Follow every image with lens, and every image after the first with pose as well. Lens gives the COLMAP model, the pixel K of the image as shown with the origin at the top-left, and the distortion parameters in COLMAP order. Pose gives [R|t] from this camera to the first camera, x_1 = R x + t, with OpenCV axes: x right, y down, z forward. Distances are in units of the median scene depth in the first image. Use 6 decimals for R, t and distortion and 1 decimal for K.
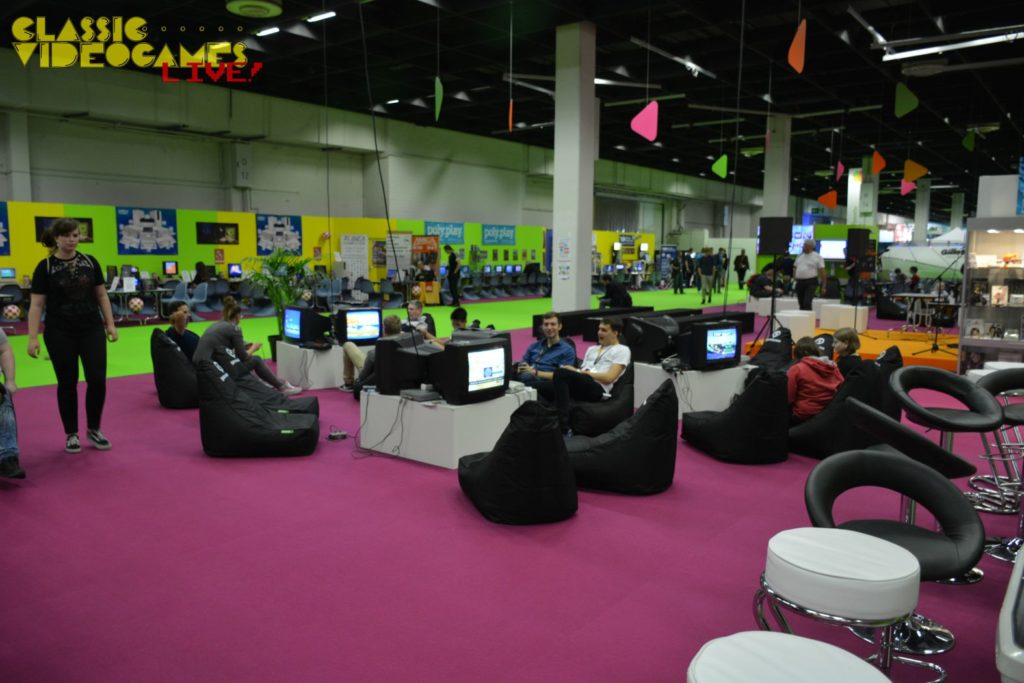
lens RADIAL K [[797.1, 0, 511.6], [0, 797.1, 341.2], [0, 0, 1]] dist [-0.006668, -0.001650]
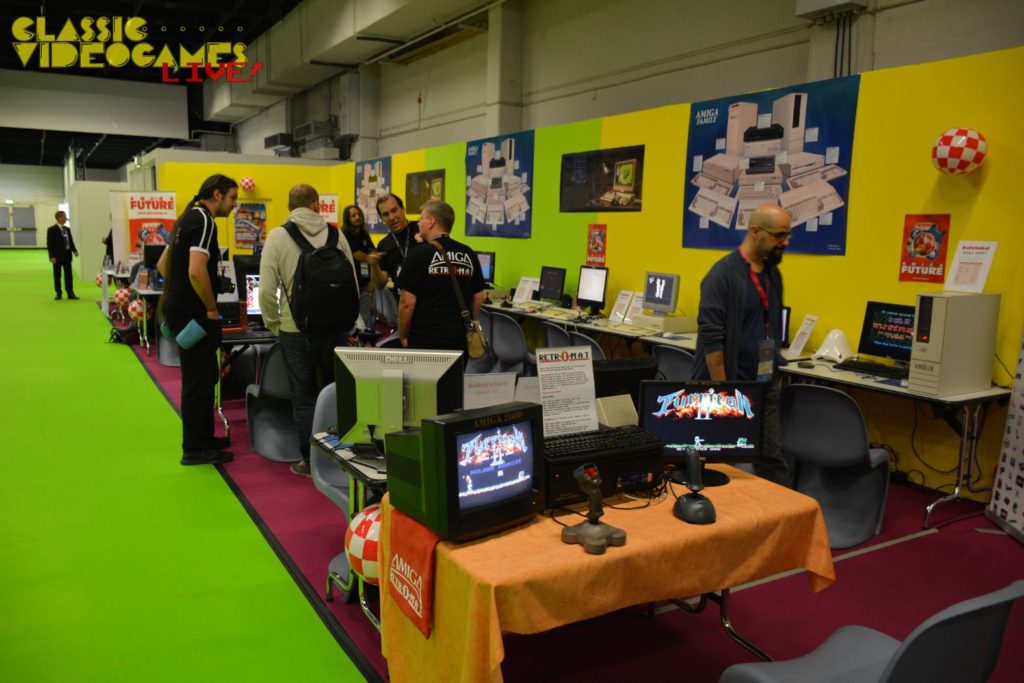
lens RADIAL K [[797.1, 0, 511.2], [0, 797.1, 340.2], [0, 0, 1]] dist [-0.006668, -0.001650]
pose [[-0.388685, 0.139561, -0.910740, -0.017957], [-0.098330, 0.976533, 0.191608, -0.127364], [0.916109, 0.164028, -0.365841, 1.083052]]
